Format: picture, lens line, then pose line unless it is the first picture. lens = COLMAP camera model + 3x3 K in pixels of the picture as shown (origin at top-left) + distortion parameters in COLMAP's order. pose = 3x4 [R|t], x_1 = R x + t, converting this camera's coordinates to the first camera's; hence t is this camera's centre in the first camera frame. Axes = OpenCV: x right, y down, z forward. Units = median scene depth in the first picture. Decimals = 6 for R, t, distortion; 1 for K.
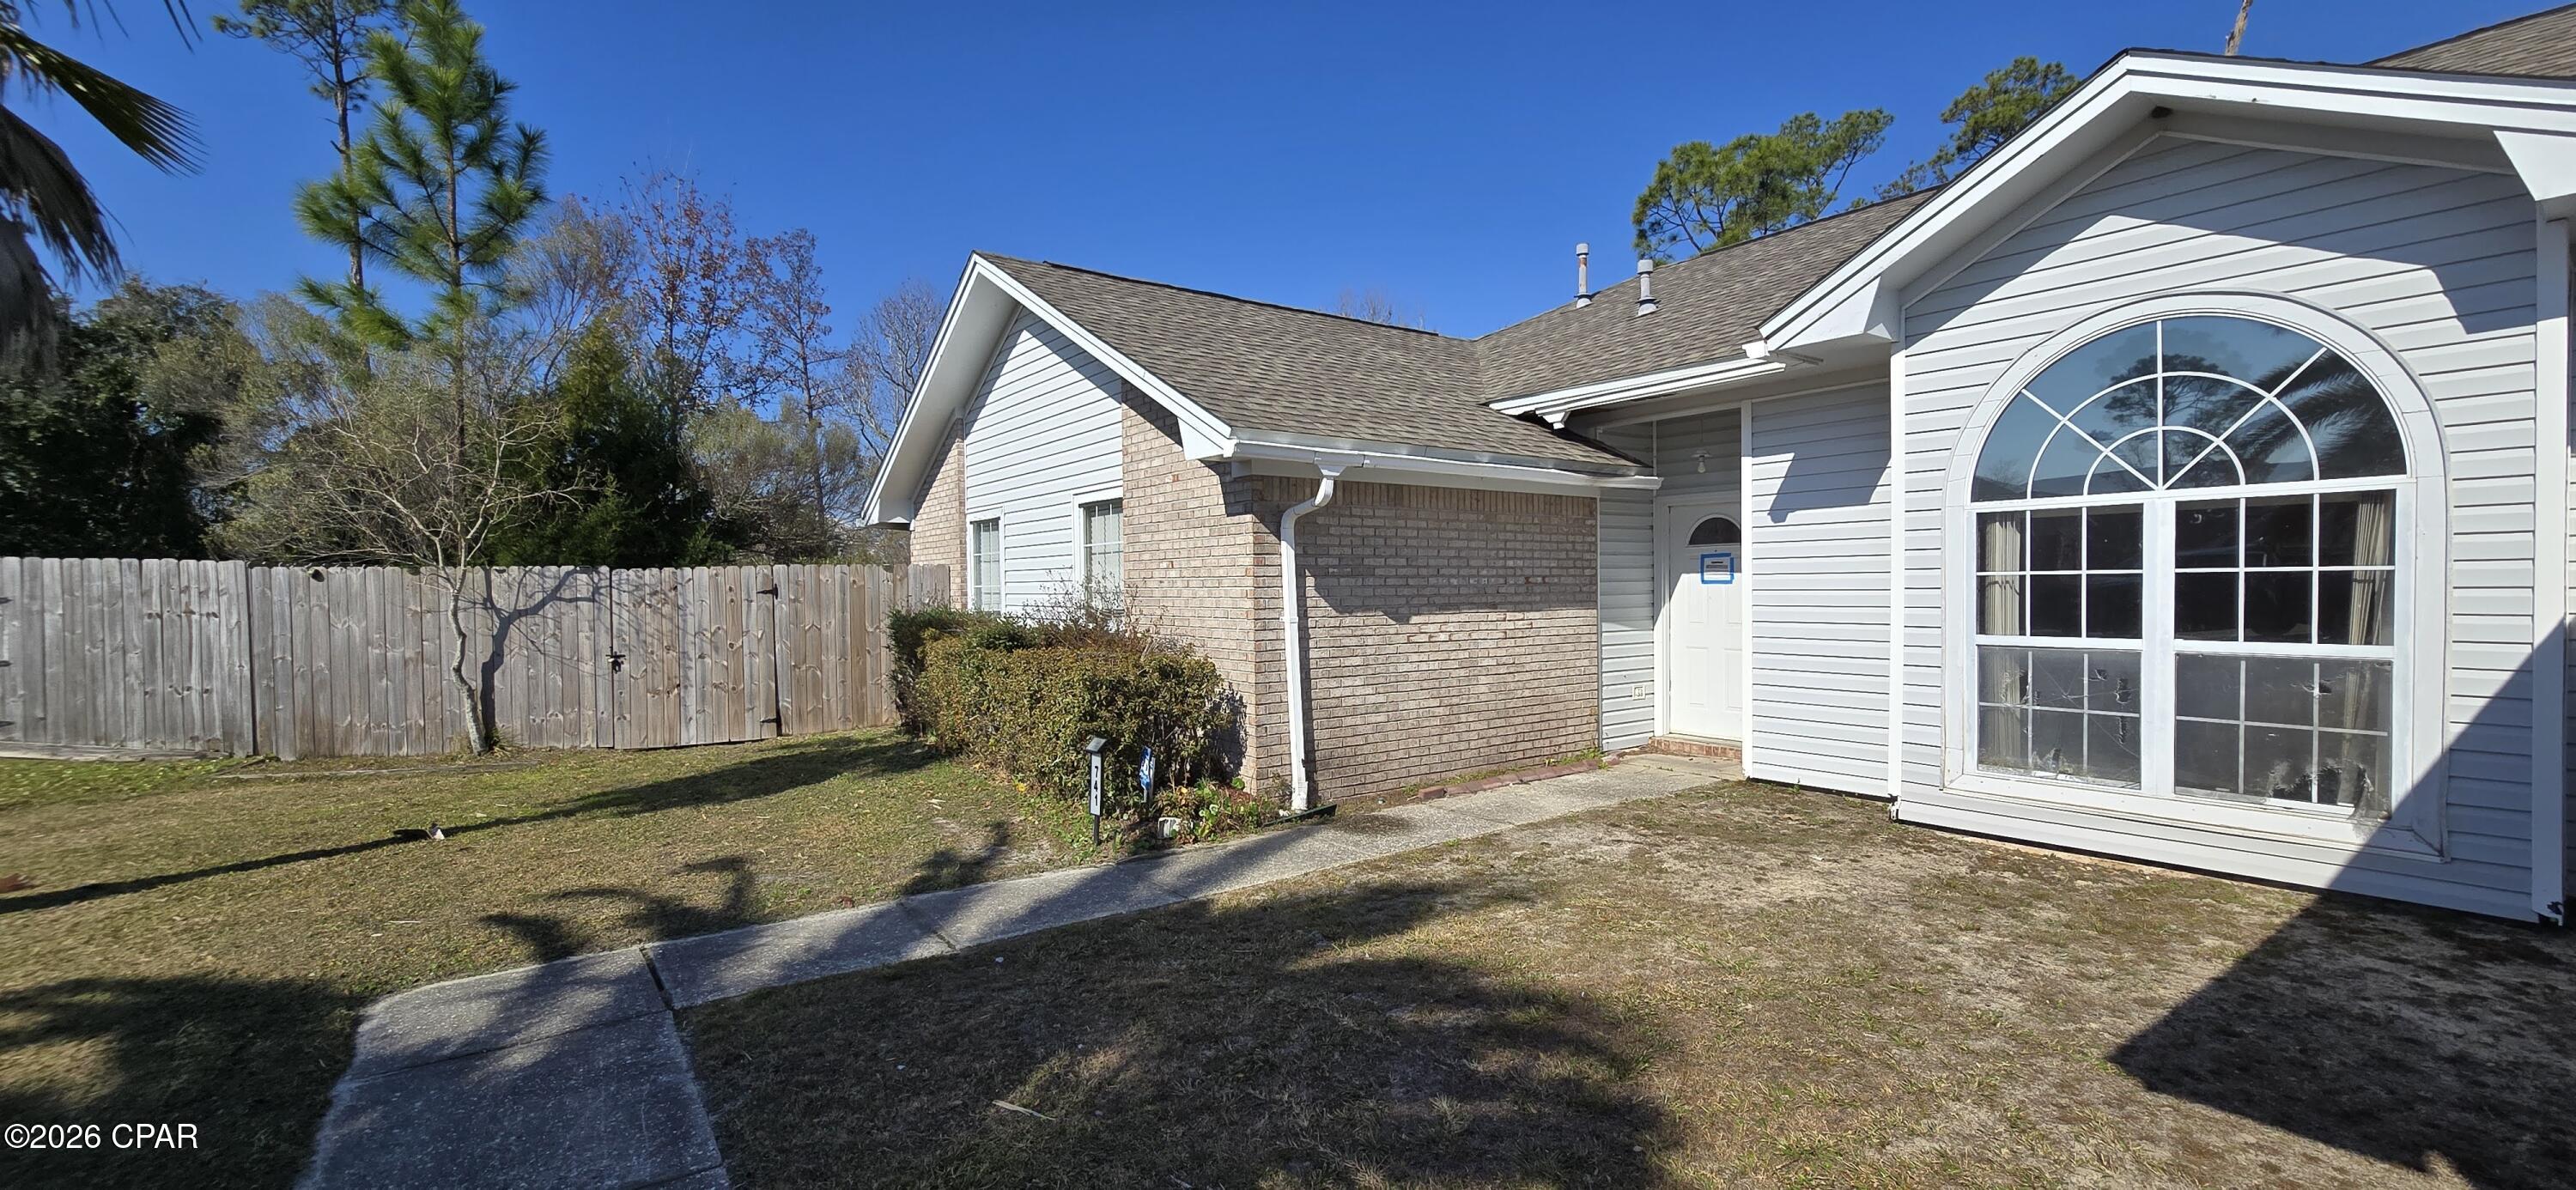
lens RADIAL K [[1053.9, 0, 1306.1], [0, 1053.9, 608.5], [0, 0, 1]] dist [0.000109, -0.002273]
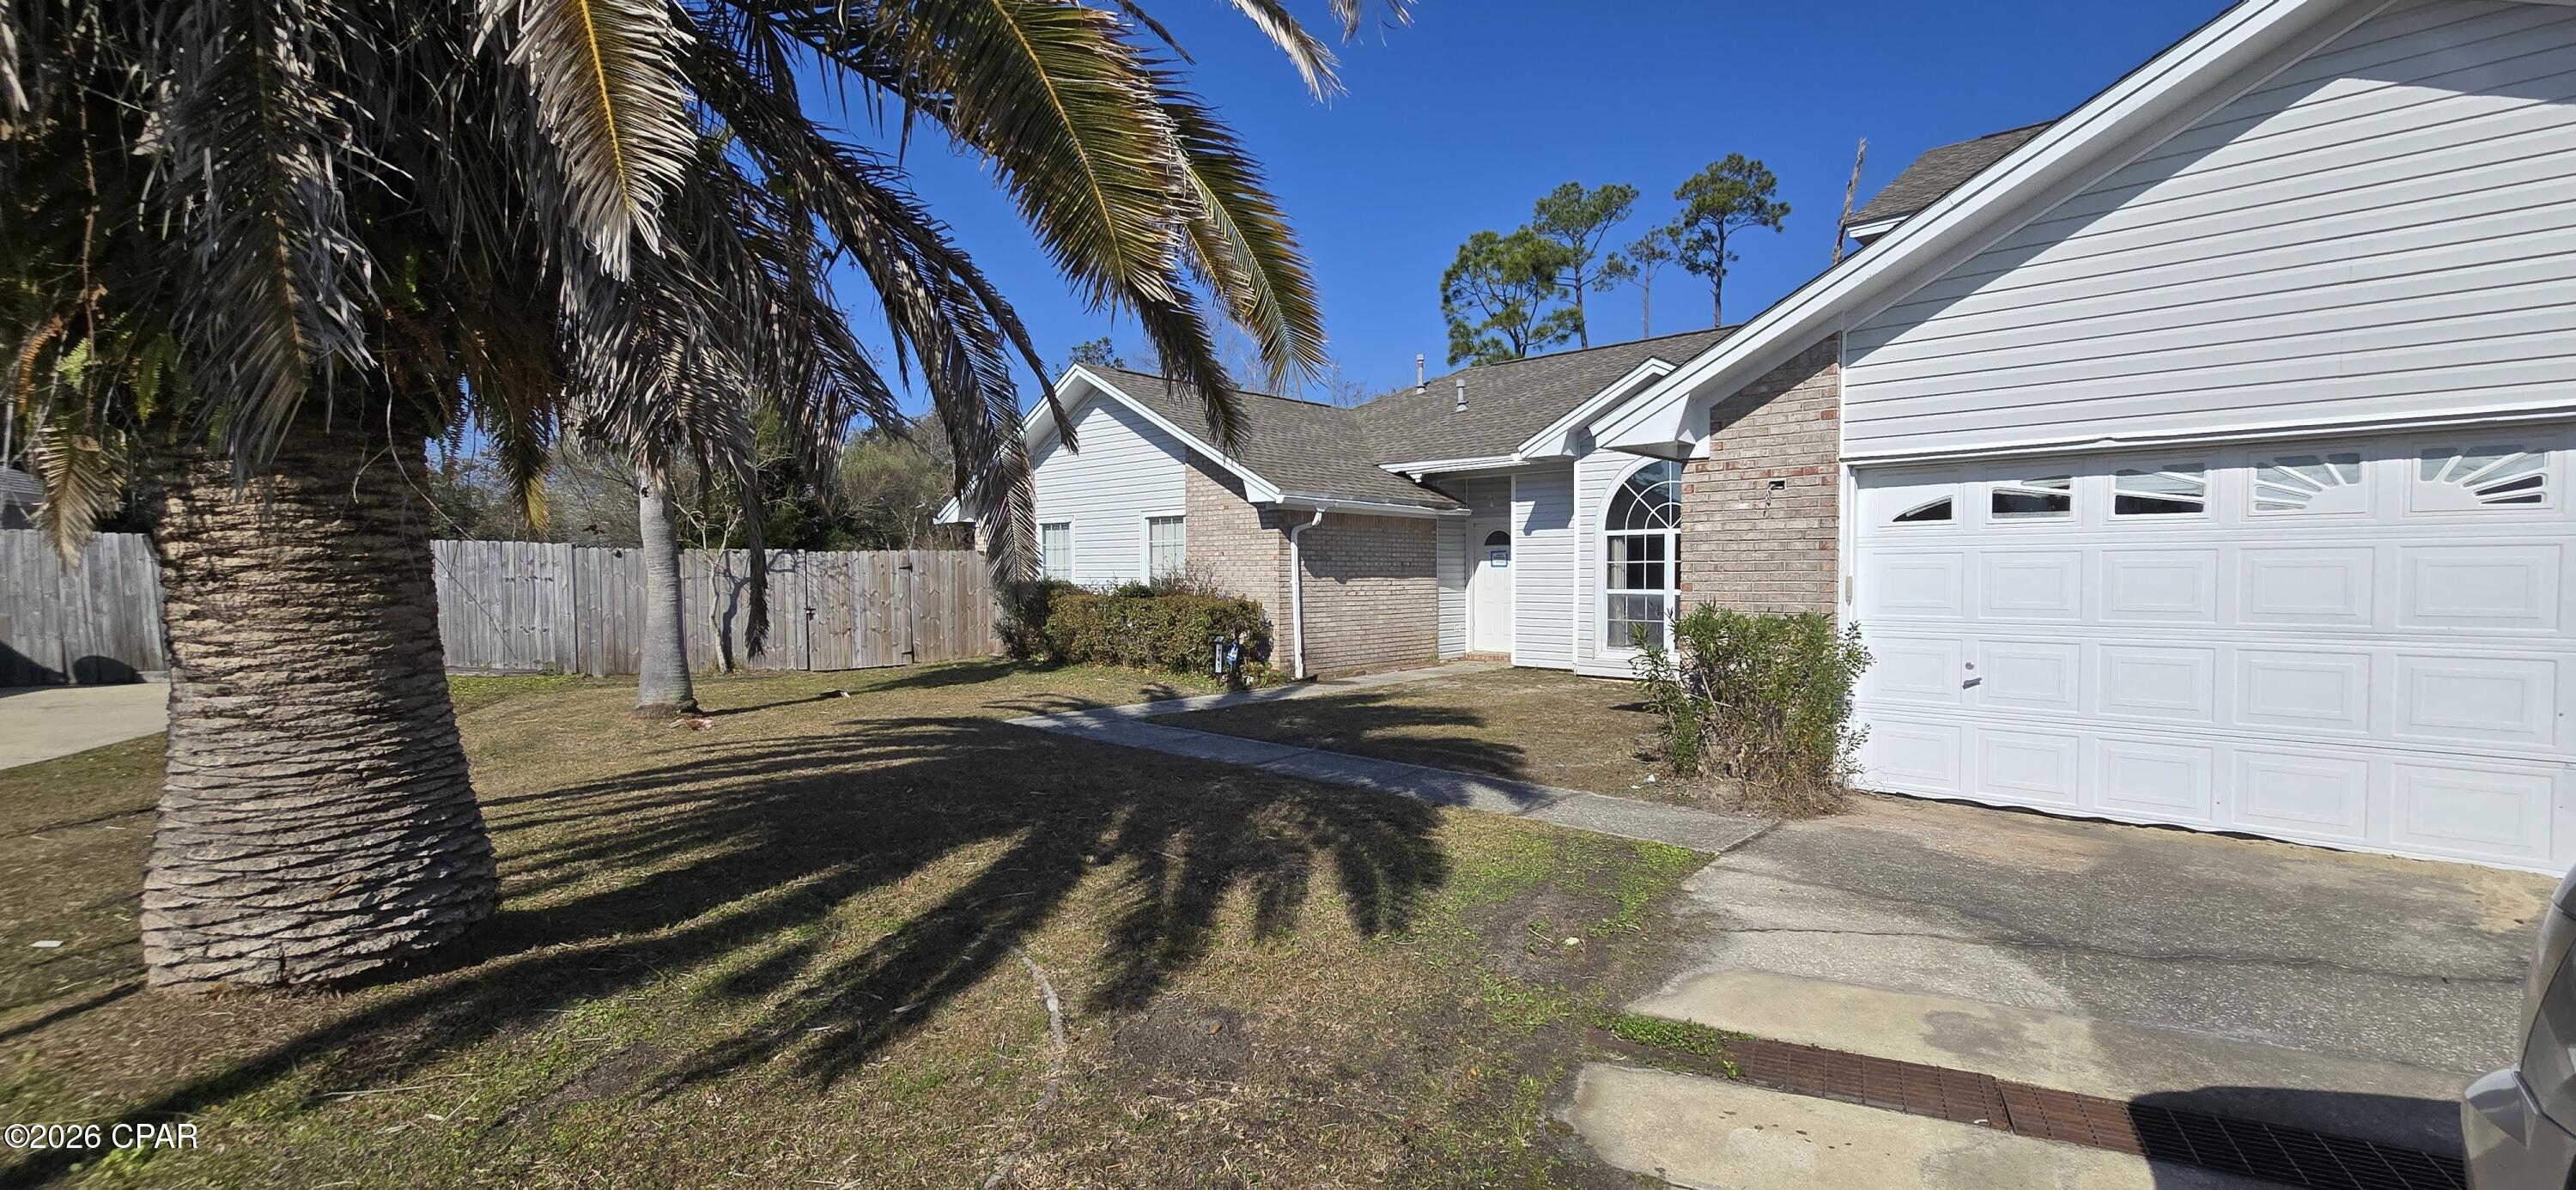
lens RADIAL K [[1053.9, 0, 1306.1], [0, 1053.9, 608.5], [0, 0, 1]] dist [0.000109, -0.002273]
pose [[0.982286, 0.001068, 0.187382, -0.304676], [-0.003430, 0.999919, 0.012281, 0.029657], [-0.187354, -0.012706, 0.982210, -0.795140]]
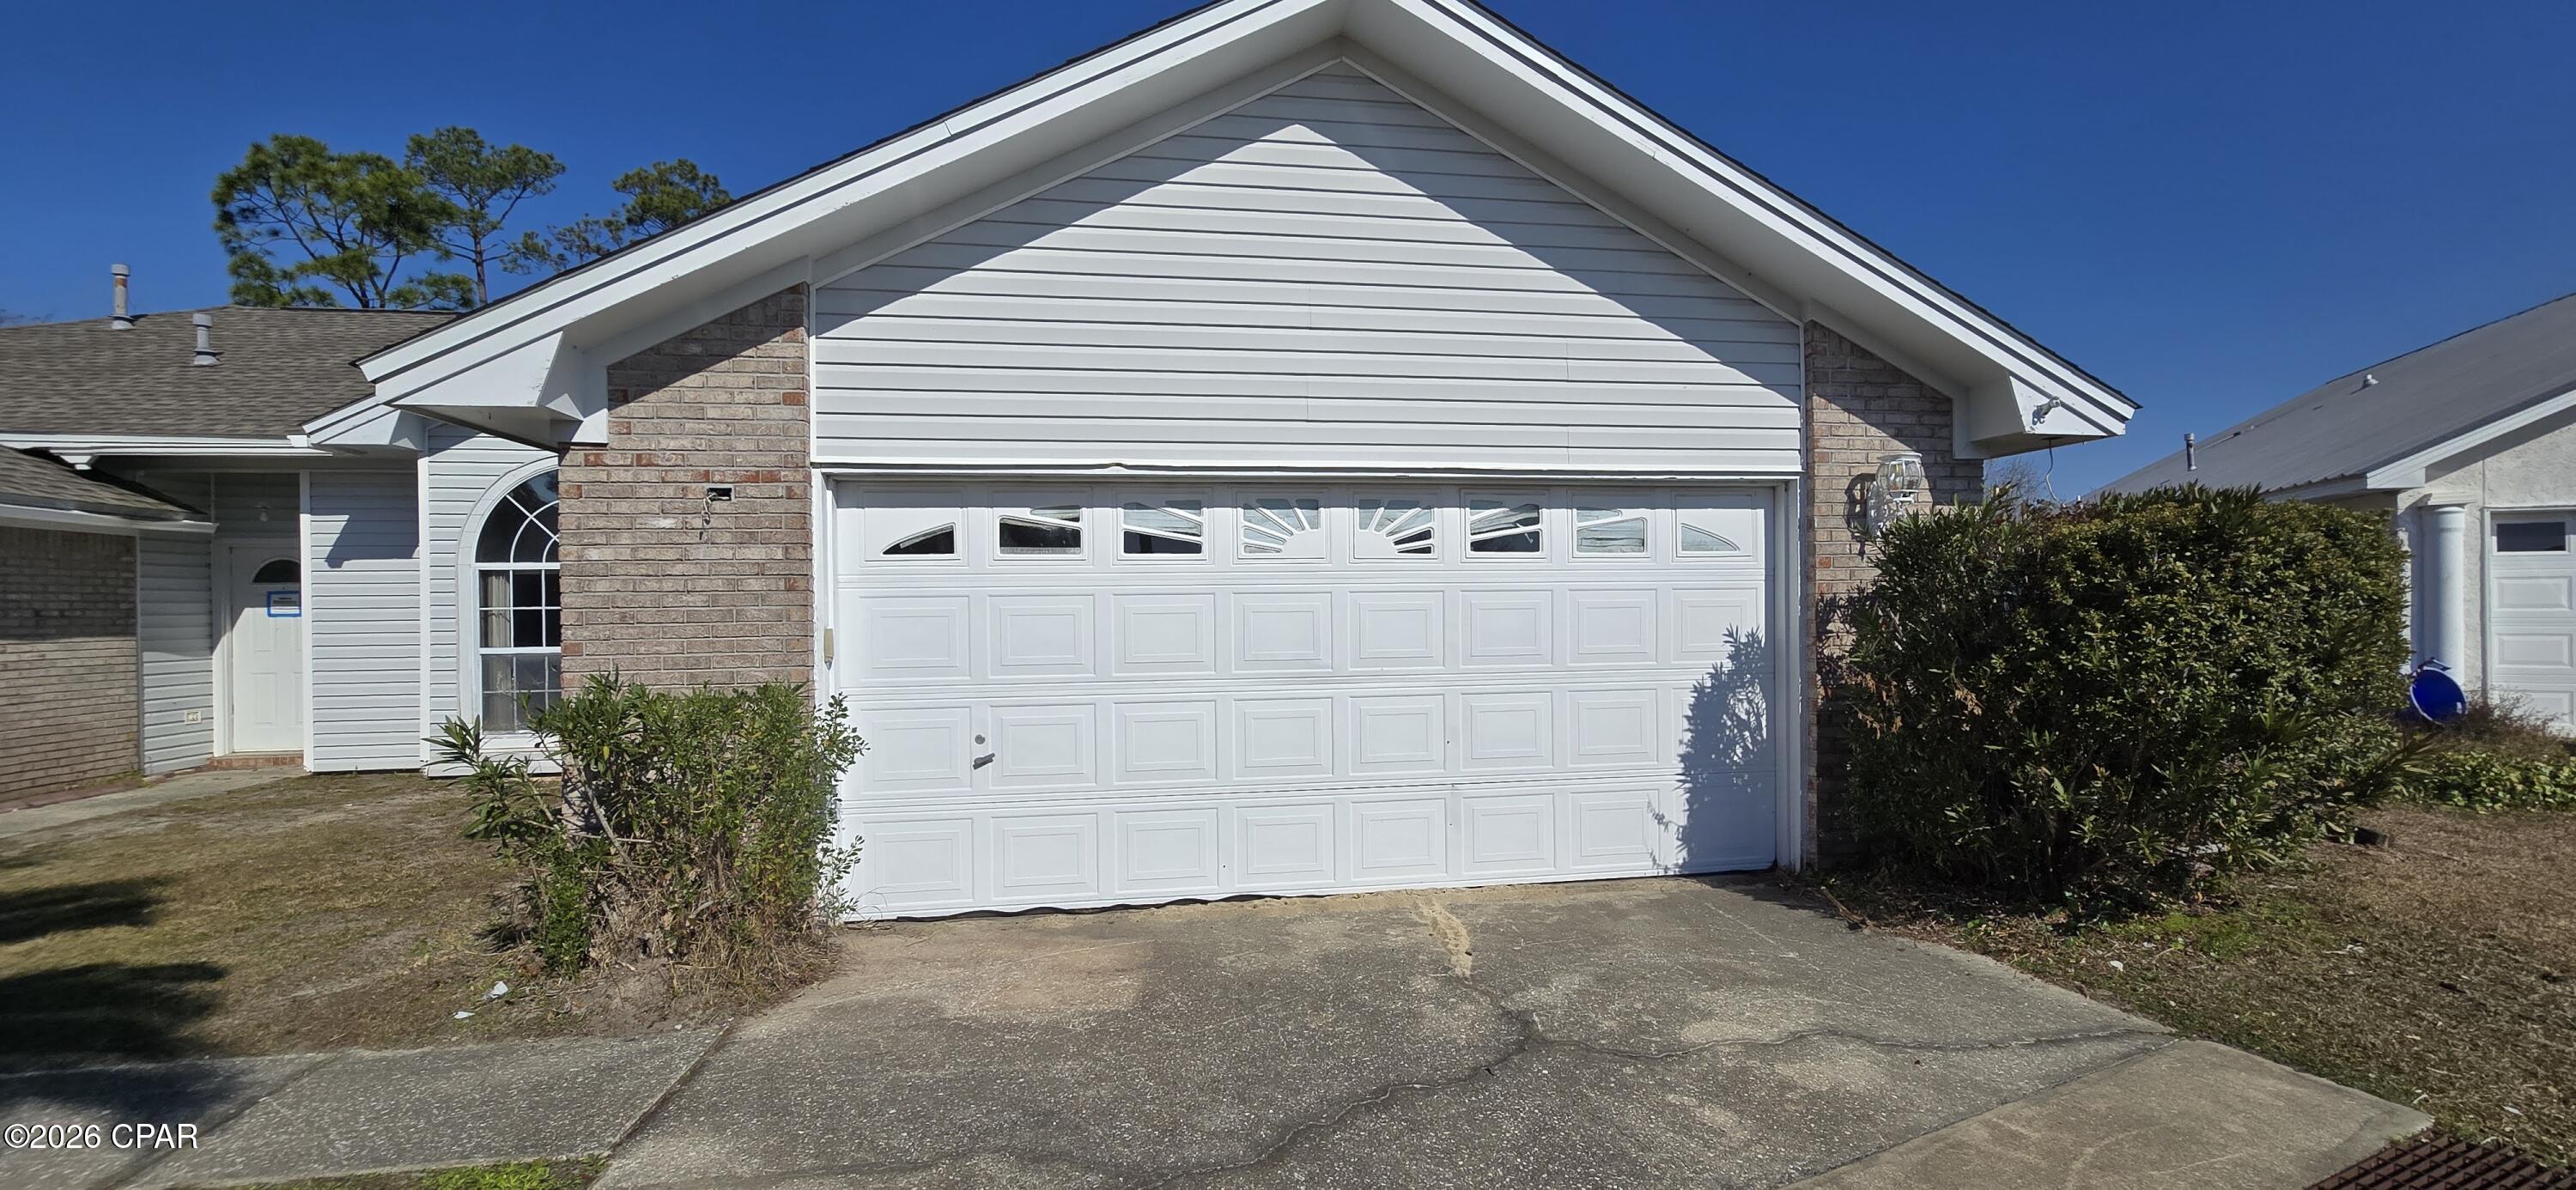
lens RADIAL K [[1053.9, 0, 1306.1], [0, 1053.9, 608.5], [0, 0, 1]] dist [0.000109, -0.002273]
pose [[0.457975, 0.005909, 0.888946, -0.134522], [0.025419, 0.999482, -0.019740, 0.020469], [-0.888602, 0.031637, 0.457587, -0.572324]]
